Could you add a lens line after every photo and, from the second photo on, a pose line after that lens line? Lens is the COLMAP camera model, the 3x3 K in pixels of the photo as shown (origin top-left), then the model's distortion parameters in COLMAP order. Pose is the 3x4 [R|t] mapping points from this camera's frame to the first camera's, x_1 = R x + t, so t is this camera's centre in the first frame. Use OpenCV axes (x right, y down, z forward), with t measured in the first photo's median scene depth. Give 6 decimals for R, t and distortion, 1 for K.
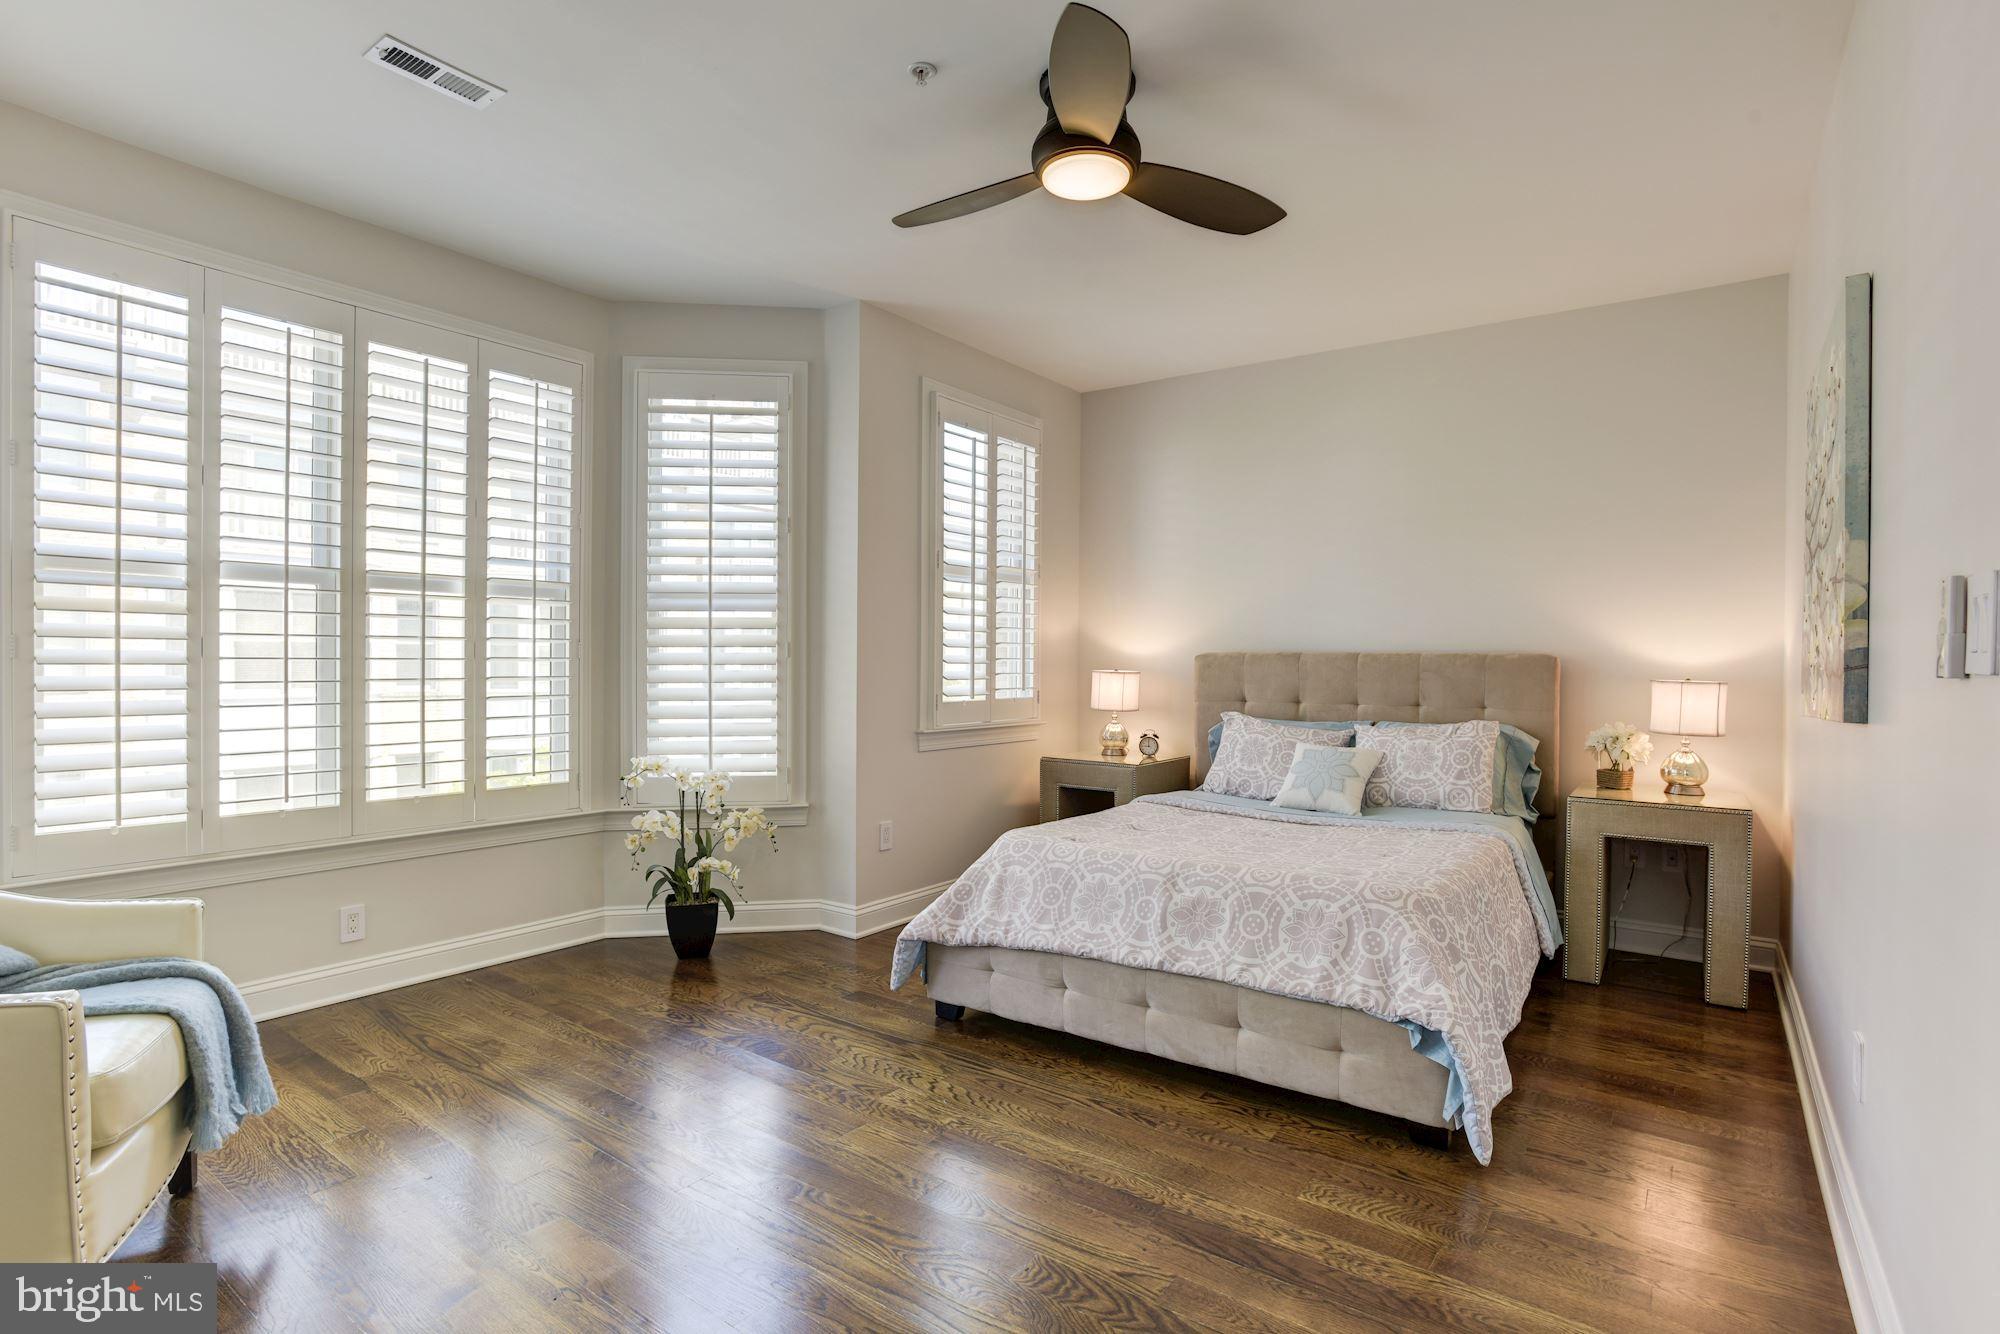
lens RADIAL K [[981.2, 0, 1004.7], [0, 981.2, 671.3], [0, 0, 1]] dist [-0.068532, 0.039250]
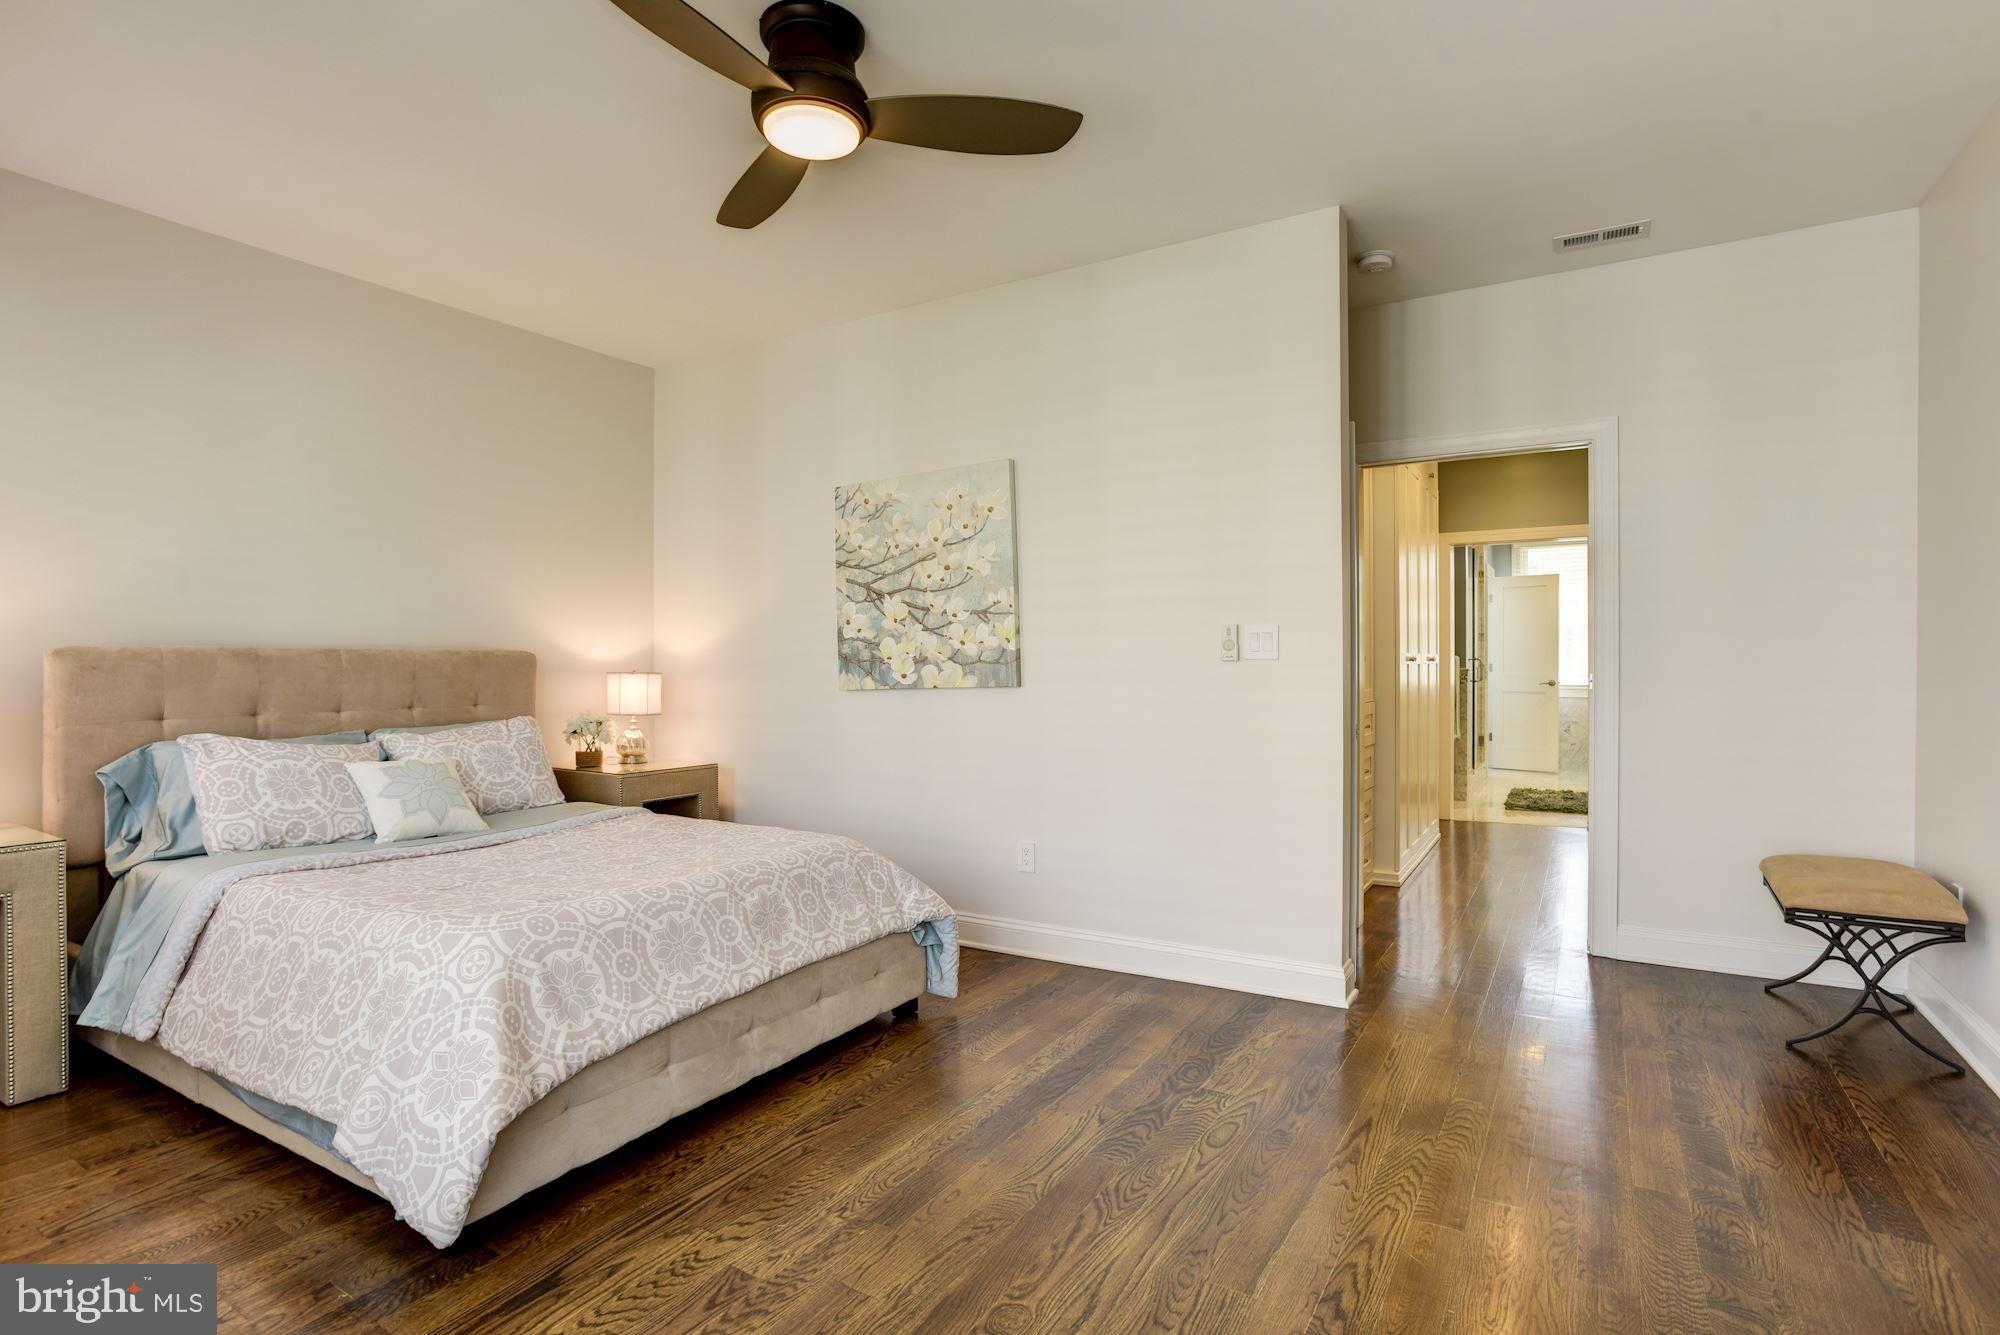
lens RADIAL K [[981.2, 0, 1004.7], [0, 981.2, 671.8], [0, 0, 1]] dist [-0.068532, 0.039250]
pose [[-0.084072, -0.018827, 0.996282, -0.767674], [0.015038, 0.999684, 0.020160, -0.011180], [-0.996346, 0.016677, -0.083762, 0.807557]]
